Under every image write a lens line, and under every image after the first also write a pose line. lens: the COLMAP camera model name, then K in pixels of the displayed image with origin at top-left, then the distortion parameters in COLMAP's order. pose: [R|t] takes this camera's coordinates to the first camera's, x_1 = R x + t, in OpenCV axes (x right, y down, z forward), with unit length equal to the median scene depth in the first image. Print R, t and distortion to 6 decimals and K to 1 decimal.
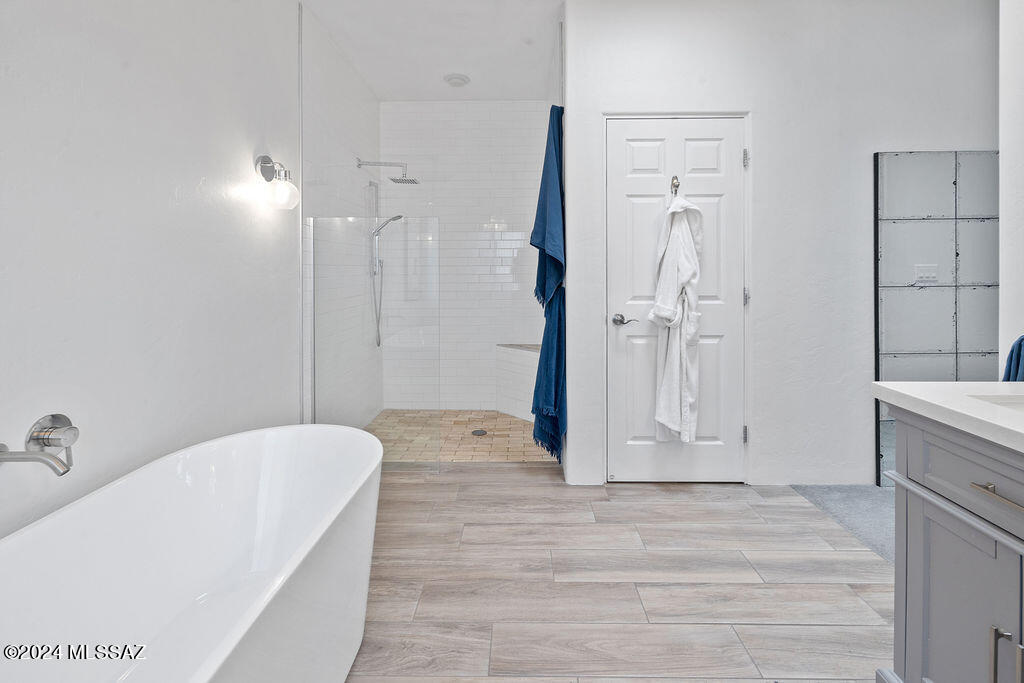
lens RADIAL K [[441.8, 0, 518.7], [0, 441.8, 273.9], [0, 0, 1]] dist [-0.000358, -0.000039]
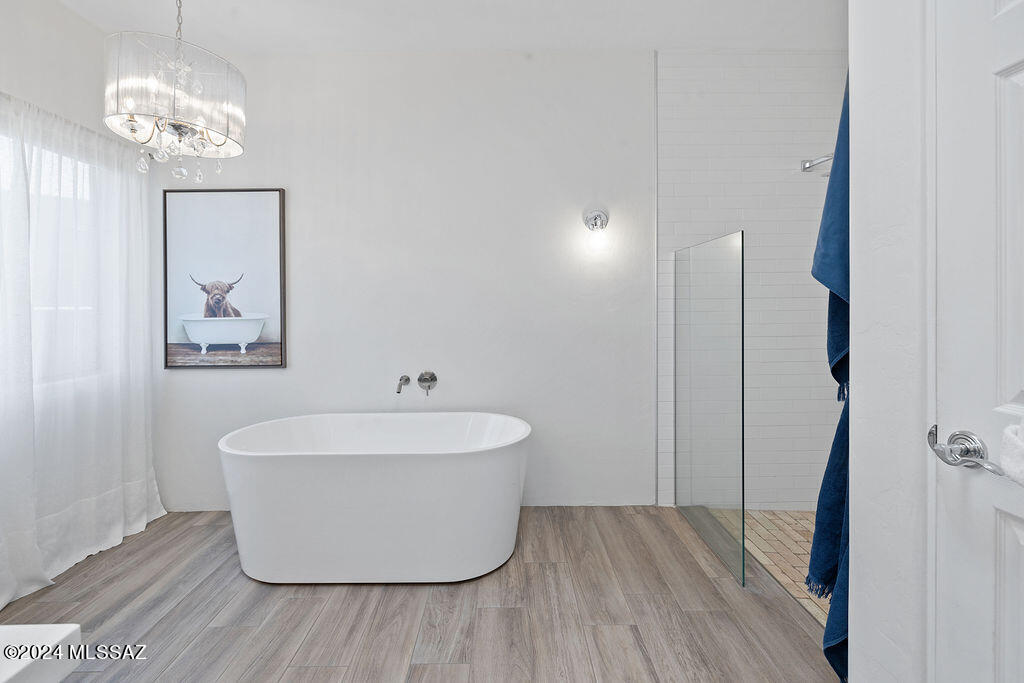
lens RADIAL K [[441.8, 0, 515.5], [0, 441.8, 316.6], [0, 0, 1]] dist [-0.000358, -0.000039]
pose [[0.016535, 0.013248, -0.999776, 0.704797], [0.006003, 0.999893, 0.013349, 0.004750], [0.999845, -0.006222, 0.016454, 0.840212]]
